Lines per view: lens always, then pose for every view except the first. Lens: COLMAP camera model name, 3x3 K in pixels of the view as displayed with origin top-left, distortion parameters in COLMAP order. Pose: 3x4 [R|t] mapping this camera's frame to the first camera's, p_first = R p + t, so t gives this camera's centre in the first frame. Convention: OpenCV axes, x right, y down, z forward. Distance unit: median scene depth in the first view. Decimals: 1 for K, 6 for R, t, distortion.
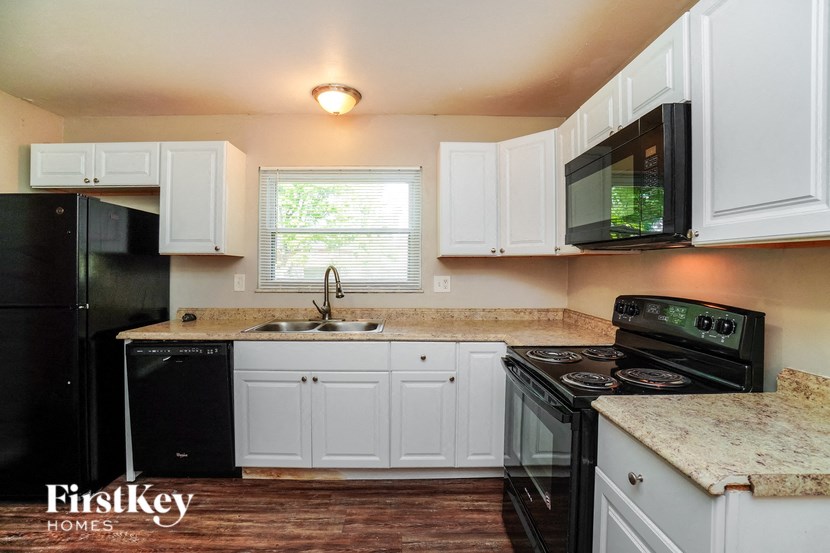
lens RADIAL K [[382.5, 0, 408.6], [0, 382.5, 271.0], [0, 0, 1]] dist [-0.019426, 0.000773]
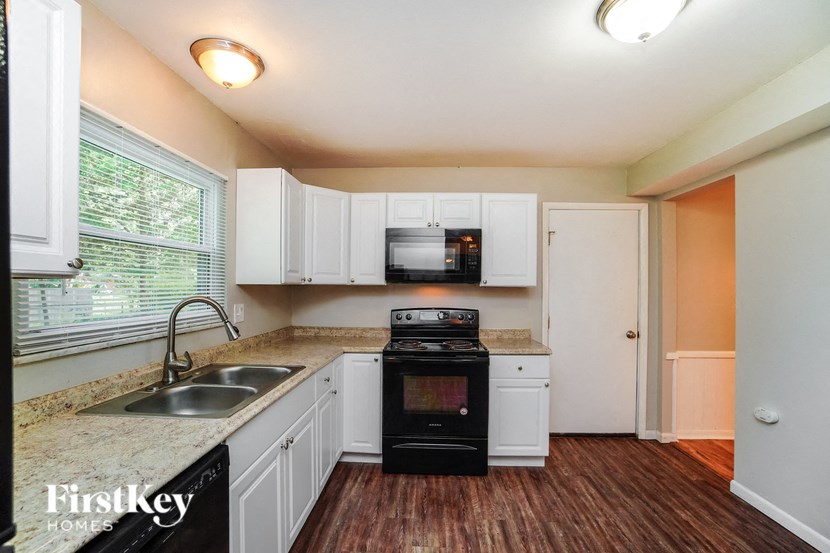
lens RADIAL K [[367.9, 0, 411.8], [0, 367.9, 285.9], [0, 0, 1]] dist [-0.016092, 0.000650]
pose [[0.088238, -0.003510, 0.996093, -1.025256], [0.007692, 0.999966, 0.002842, -0.041733], [-0.996070, 0.007411, 0.088262, 0.710626]]
